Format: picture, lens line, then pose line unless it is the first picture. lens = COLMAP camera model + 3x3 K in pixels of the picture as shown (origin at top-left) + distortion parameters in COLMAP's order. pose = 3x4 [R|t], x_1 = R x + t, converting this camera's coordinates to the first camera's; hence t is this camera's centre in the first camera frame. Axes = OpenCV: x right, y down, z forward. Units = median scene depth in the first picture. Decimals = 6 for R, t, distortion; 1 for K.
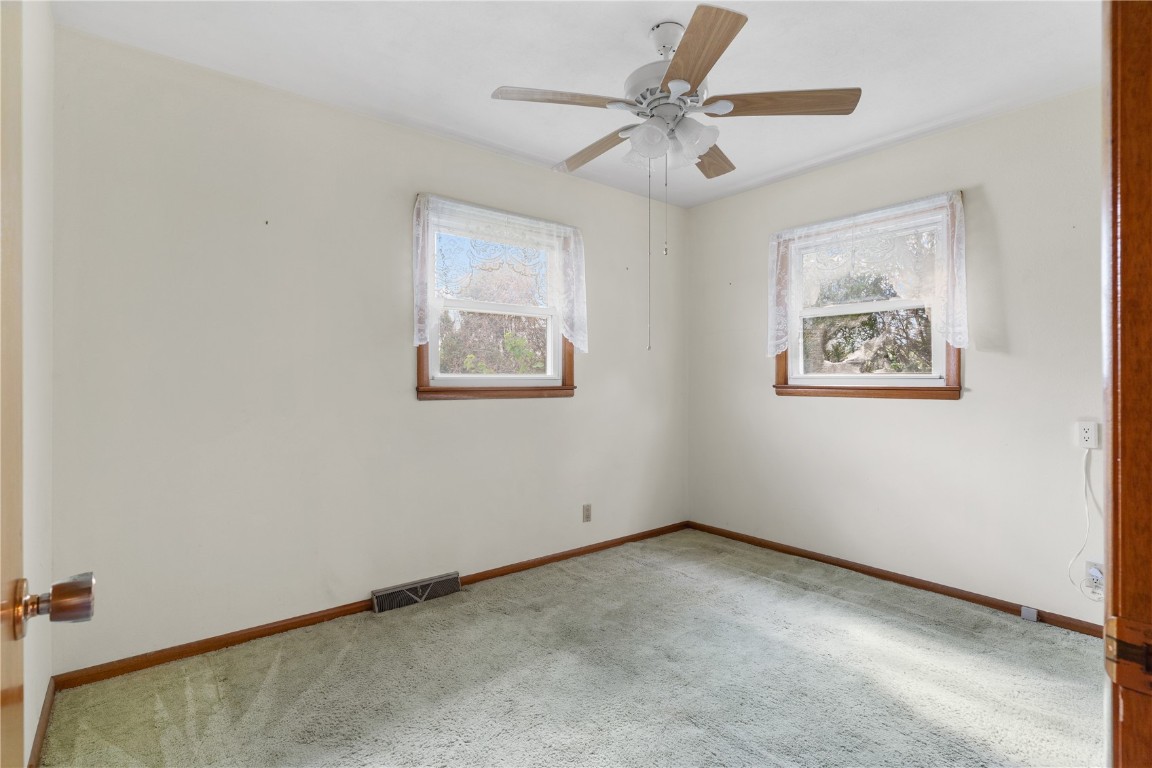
lens RADIAL K [[560.9, 0, 574.1], [0, 560.9, 378.1], [0, 0, 1]] dist [-0.000210, -0.001062]
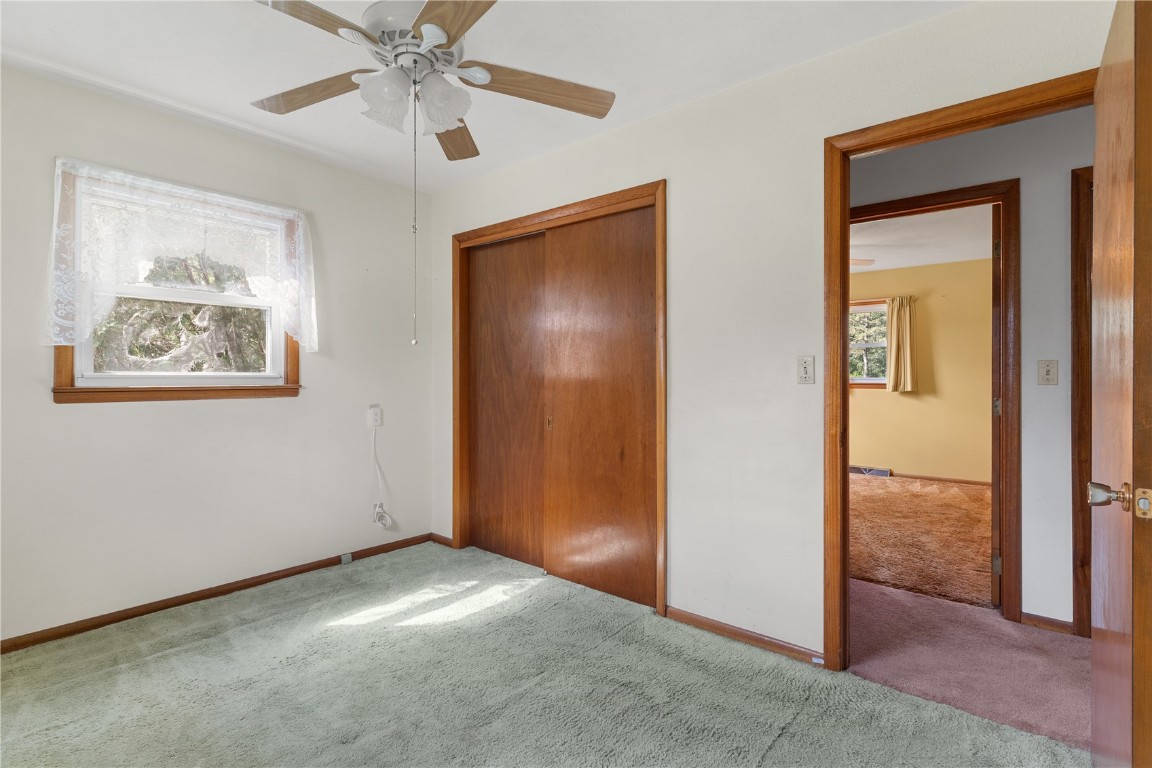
lens RADIAL K [[560.9, 0, 573.3], [0, 560.9, 381.9], [0, 0, 1]] dist [-0.000210, -0.001062]
pose [[-0.210074, -0.010789, 0.977626, -0.487037], [-0.002610, 0.999942, 0.010474, -0.004521], [-0.977682, -0.000352, -0.210090, 0.648103]]
